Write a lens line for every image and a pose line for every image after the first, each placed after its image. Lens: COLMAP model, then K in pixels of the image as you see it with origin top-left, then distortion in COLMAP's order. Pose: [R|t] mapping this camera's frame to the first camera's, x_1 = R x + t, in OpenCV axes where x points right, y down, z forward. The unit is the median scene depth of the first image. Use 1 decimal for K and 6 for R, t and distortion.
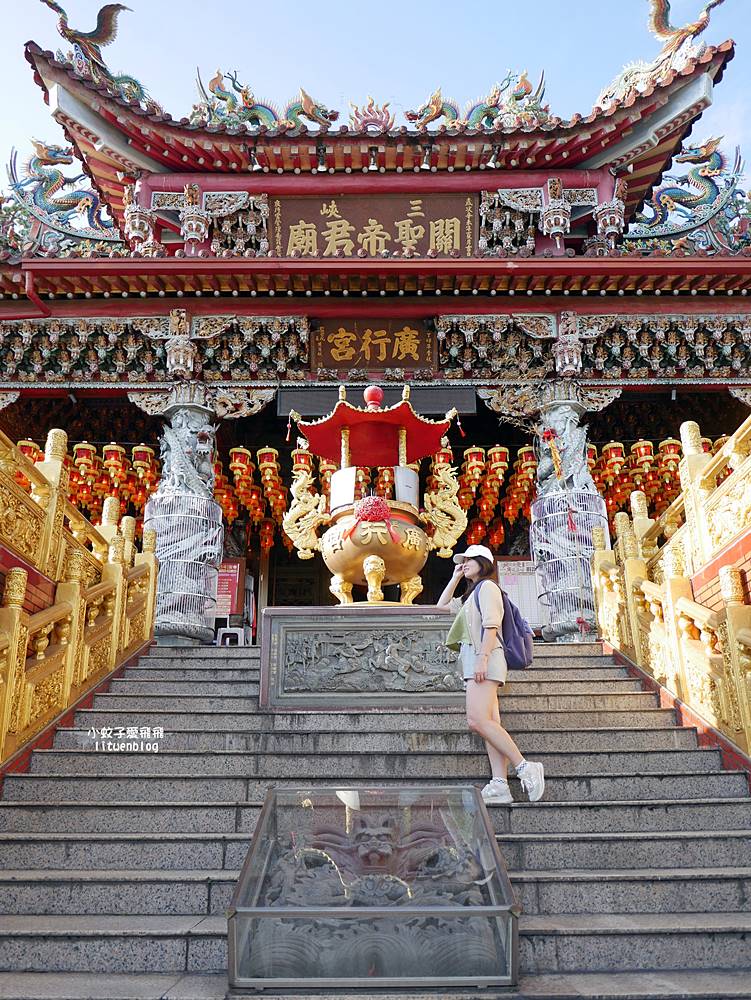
lens RADIAL K [[865.7, 0, 374.0], [0, 865.7, 485.6], [0, 0, 1]] dist [-0.053076, 0.017687]
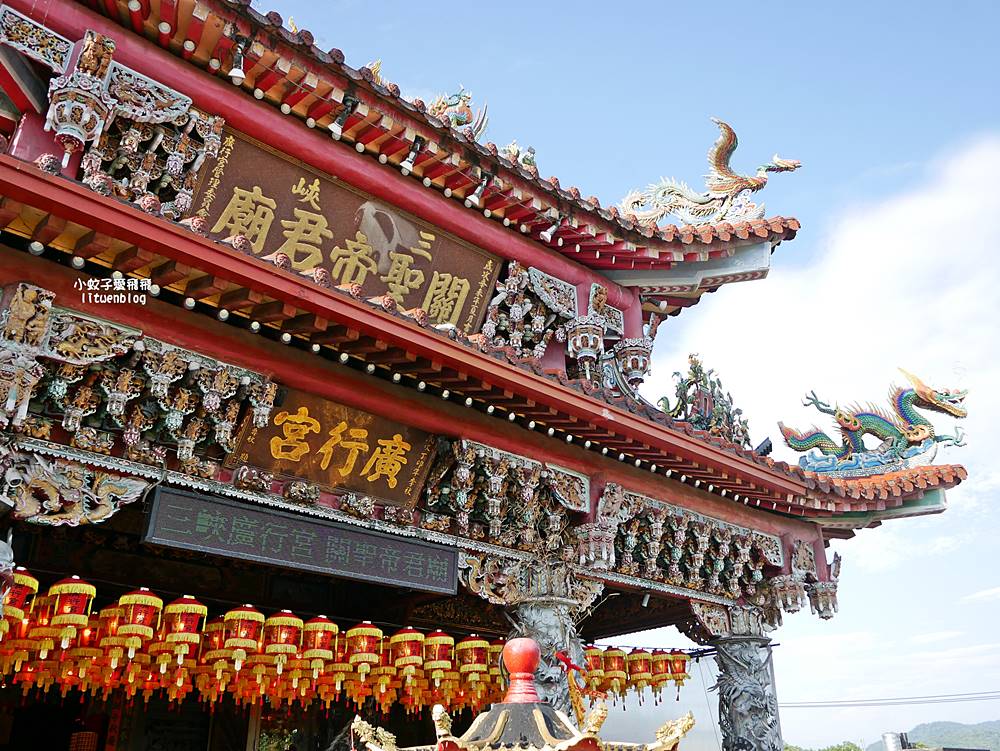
lens RADIAL K [[859.7, 0, 502.8], [0, 859.7, 371.7], [0, 0, 1]] dist [-0.039861, 0.009964]
pose [[0.739607, 0.301670, 0.601645, -0.294715], [-0.241197, 0.953350, -0.181514, -0.137202], [-0.628336, -0.010866, 0.777866, 0.496904]]
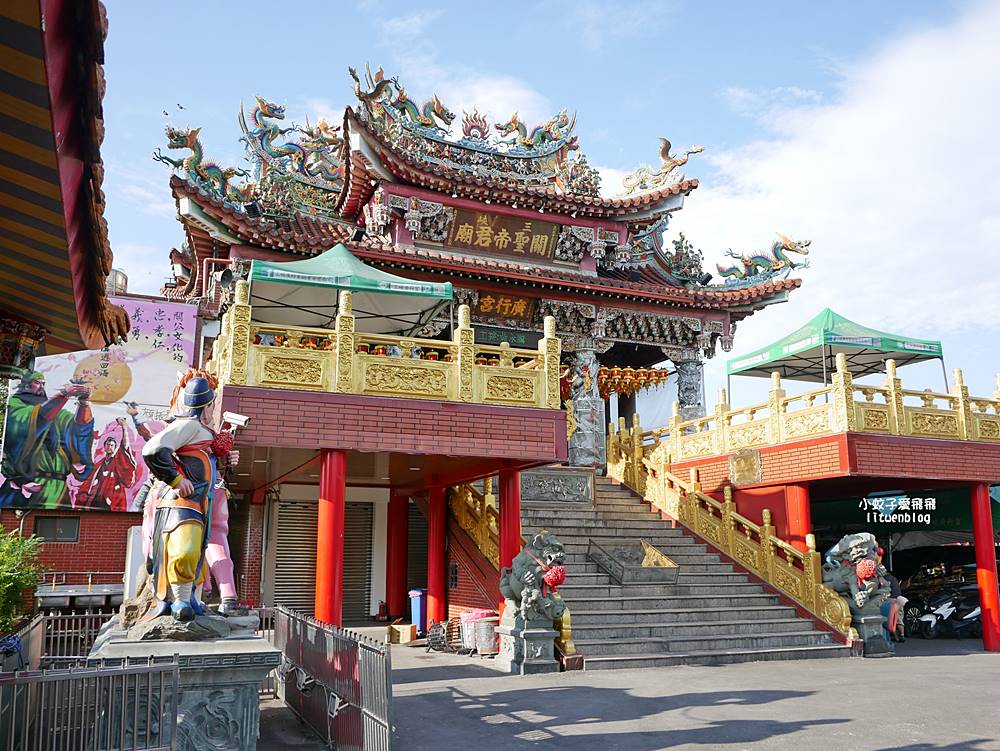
lens RADIAL K [[865.7, 0, 501.4], [0, 865.7, 371.9], [0, 0, 1]] dist [-0.053076, 0.017687]
pose [[0.917638, 0.094090, 0.386119, -0.732615], [-0.155539, 0.979097, 0.131063, -0.276387], [-0.365716, -0.180325, 0.913091, -0.747308]]
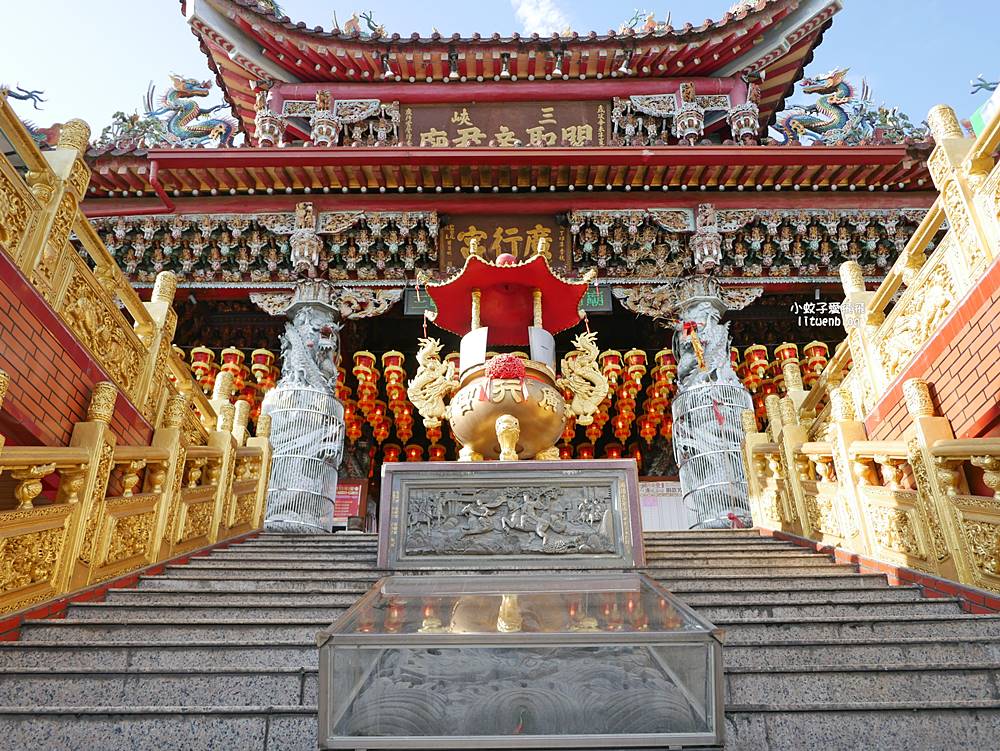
lens RADIAL K [[852.3, 0, 496.2], [0, 852.3, 361.9], [0, 0, 1]] dist [-0.040183, 0.005399]
pose [[0.999984, 0.003451, -0.004435, -0.005804], [-0.004048, 0.989760, -0.142684, 0.109434], [0.003897, 0.142700, 0.989758, 0.075704]]
